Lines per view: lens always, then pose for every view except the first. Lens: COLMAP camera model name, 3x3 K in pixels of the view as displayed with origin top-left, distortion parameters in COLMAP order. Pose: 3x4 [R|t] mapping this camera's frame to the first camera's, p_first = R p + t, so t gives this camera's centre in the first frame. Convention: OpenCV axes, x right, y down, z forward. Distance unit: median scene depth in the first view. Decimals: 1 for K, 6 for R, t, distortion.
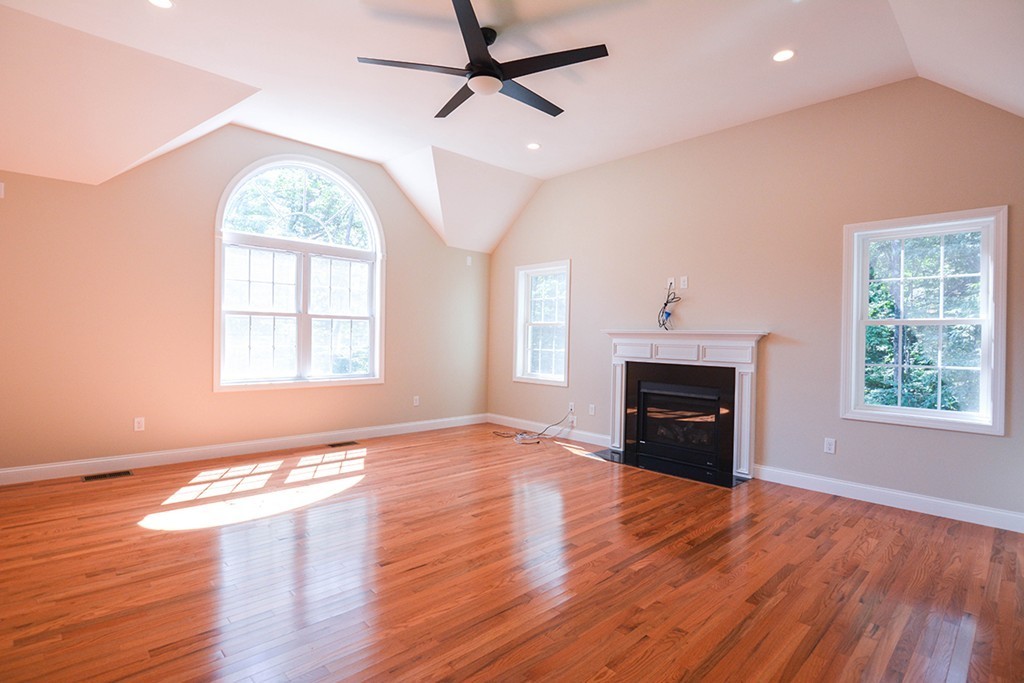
lens RADIAL K [[504.2, 0, 509.4], [0, 504.2, 339.3], [0, 0, 1]] dist [-0.003243, -0.015506]
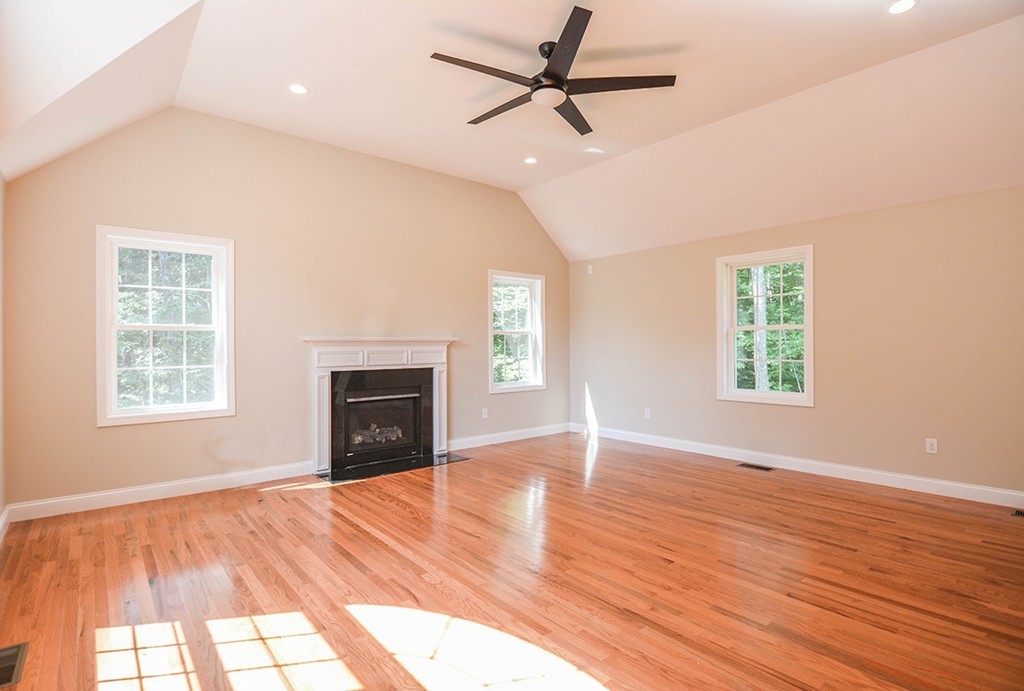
lens RADIAL K [[495.6, 0, 512.0], [0, 495.6, 345.5], [0, 0, 1]] dist [-0.092457, -0.000083]
pose [[0.055805, -0.019325, 0.998255, -0.743239], [0.013686, 0.999734, 0.018588, -0.018156], [-0.998348, 0.012625, 0.056054, 0.739608]]
